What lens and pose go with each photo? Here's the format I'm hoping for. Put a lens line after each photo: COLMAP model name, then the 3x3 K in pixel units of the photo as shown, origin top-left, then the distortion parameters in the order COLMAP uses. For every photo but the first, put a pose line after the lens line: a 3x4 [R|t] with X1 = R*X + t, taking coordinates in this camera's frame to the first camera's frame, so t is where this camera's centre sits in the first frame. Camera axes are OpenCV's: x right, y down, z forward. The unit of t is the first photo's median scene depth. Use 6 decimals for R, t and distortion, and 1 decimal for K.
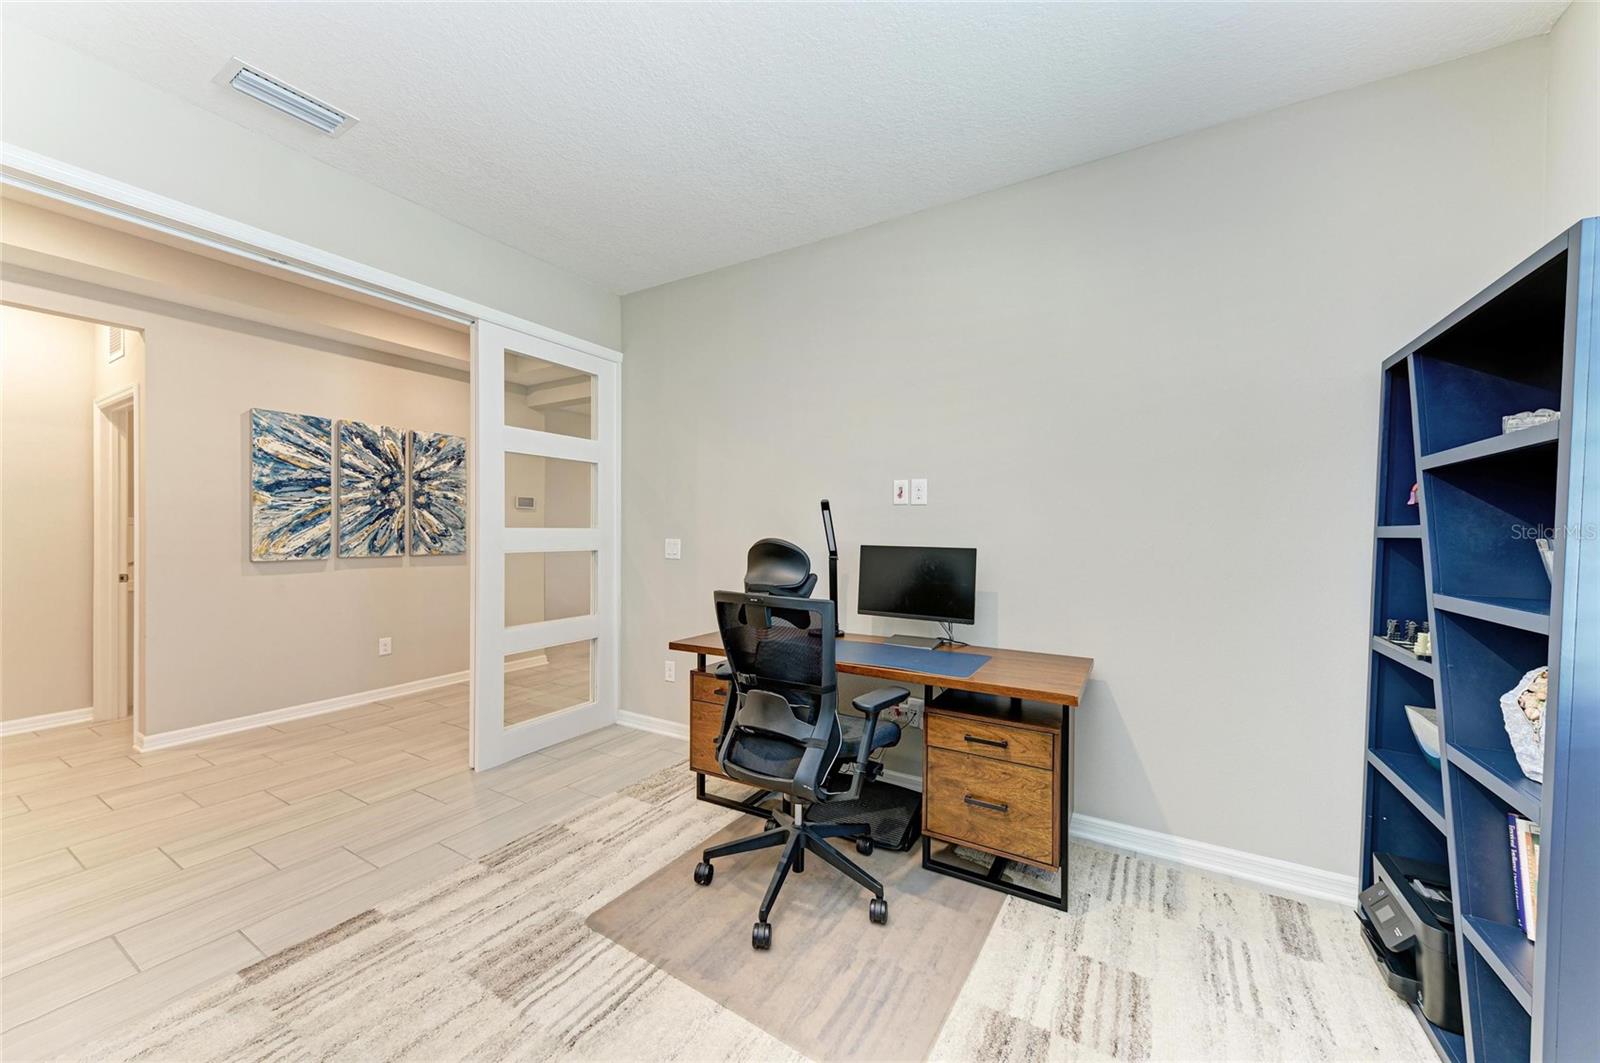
lens RADIAL K [[577.0, 0, 800.0], [0, 577.0, 531.5], [0, 0, 1]] dist [0.002963, -0.000367]
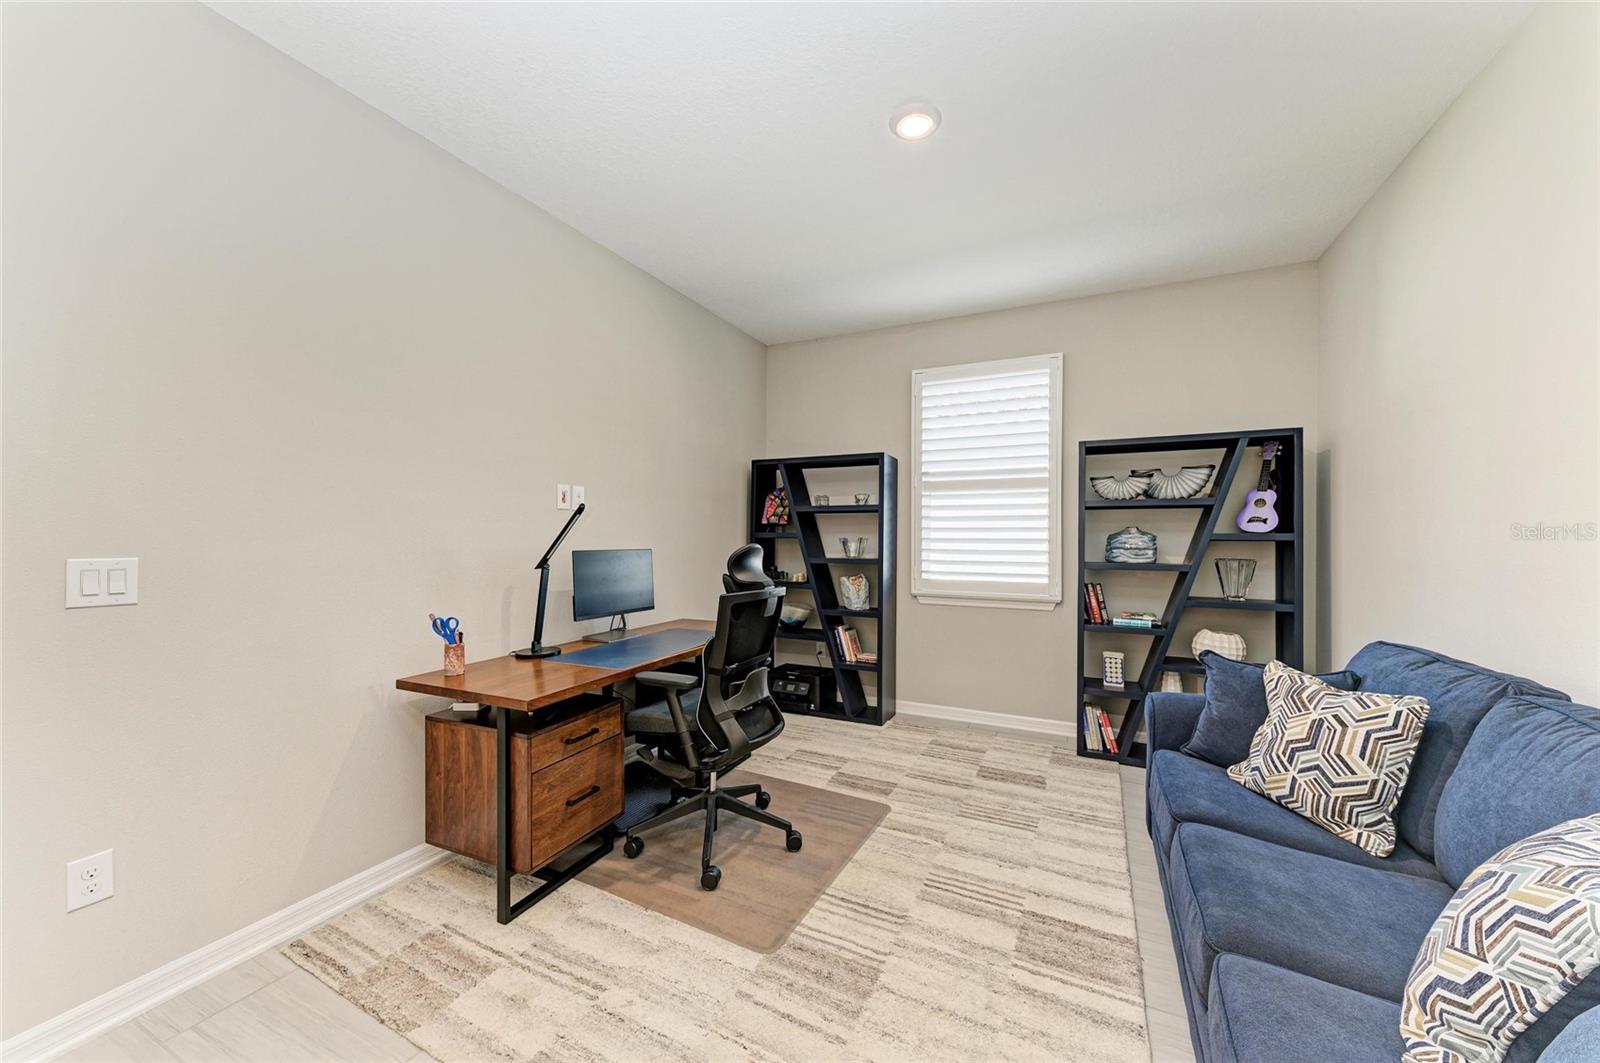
lens RADIAL K [[580.4, 0, 800.0], [0, 580.4, 531.5], [0, 0, 1]] dist [0.001656, -0.000061]
pose [[-0.082351, 0.001781, 0.996602, -0.863420], [-0.001303, 0.999997, -0.001895, -0.006856], [-0.996603, -0.001455, -0.082348, 0.675782]]
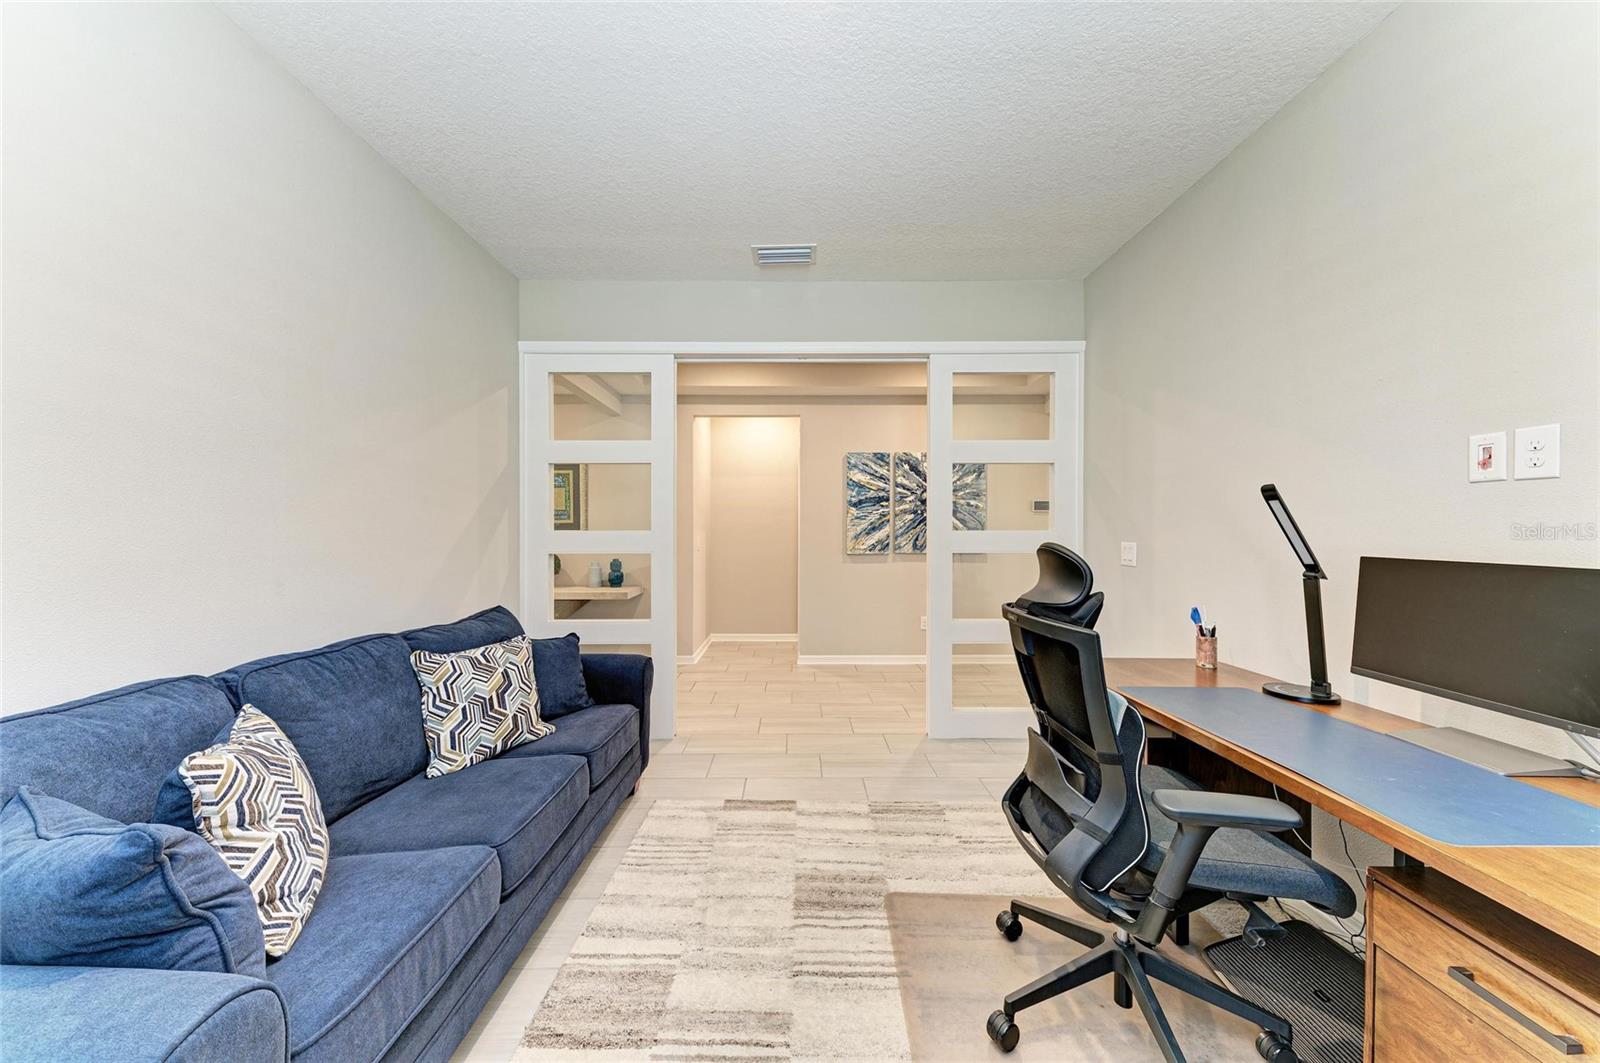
lens RADIAL K [[540.2, 0, 800.0], [0, 540.2, 531.5], [0, 0, 1]] dist [0.012768, -0.005120]
pose [[0.513805, -0.005442, -0.857890, 0.276458], [0.003072, 0.999985, -0.004504, -0.001084], [0.857902, -0.000321, 0.513814, 0.221533]]
